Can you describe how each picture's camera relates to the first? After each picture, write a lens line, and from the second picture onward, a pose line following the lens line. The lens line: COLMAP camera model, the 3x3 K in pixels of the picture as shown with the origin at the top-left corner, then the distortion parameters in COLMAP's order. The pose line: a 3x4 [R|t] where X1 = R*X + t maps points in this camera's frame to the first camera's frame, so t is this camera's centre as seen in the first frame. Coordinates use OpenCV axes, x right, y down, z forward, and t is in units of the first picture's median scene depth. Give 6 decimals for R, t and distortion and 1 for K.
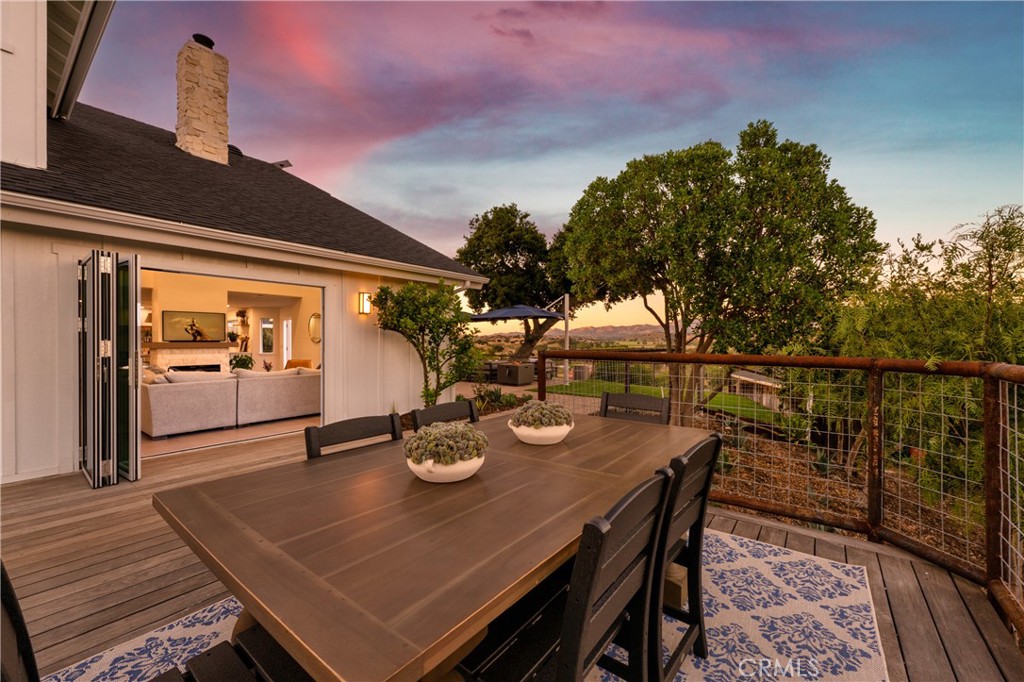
lens RADIAL K [[409.2, 0, 512.6], [0, 409.2, 341.3], [0, 0, 1]] dist [0.000755, 0.000048]
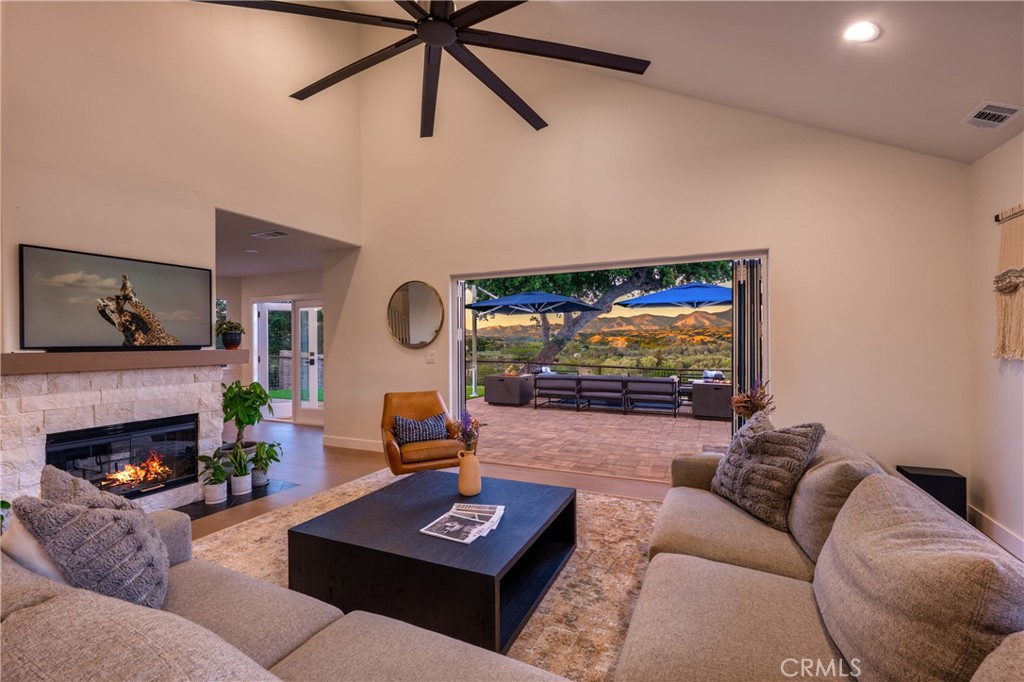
lens RADIAL K [[443.9, 0, 510.7], [0, 443.9, 341.3], [0, 0, 1]] dist [-0.002276, -0.000111]
pose [[0.976322, -0.000931, 0.216319, -0.554830], [0.001177, 0.999999, -0.001006, -0.004749], [-0.216318, 0.001237, 0.976322, 0.589018]]
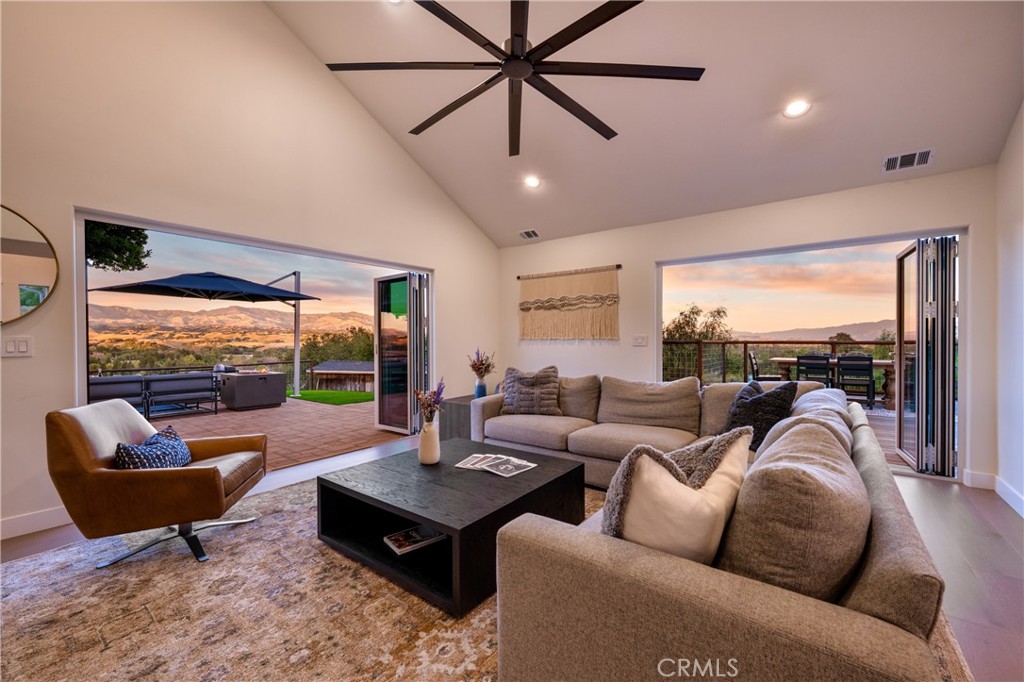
lens RADIAL K [[409.2, 0, 512.3], [0, 409.2, 342.6], [0, 0, 1]] dist [0.000755, 0.000048]
pose [[0.007221, -0.002408, 0.999971, -0.882950], [-0.001321, 0.999996, 0.002417, 0.015532], [-0.999973, -0.001338, 0.007218, 0.894692]]
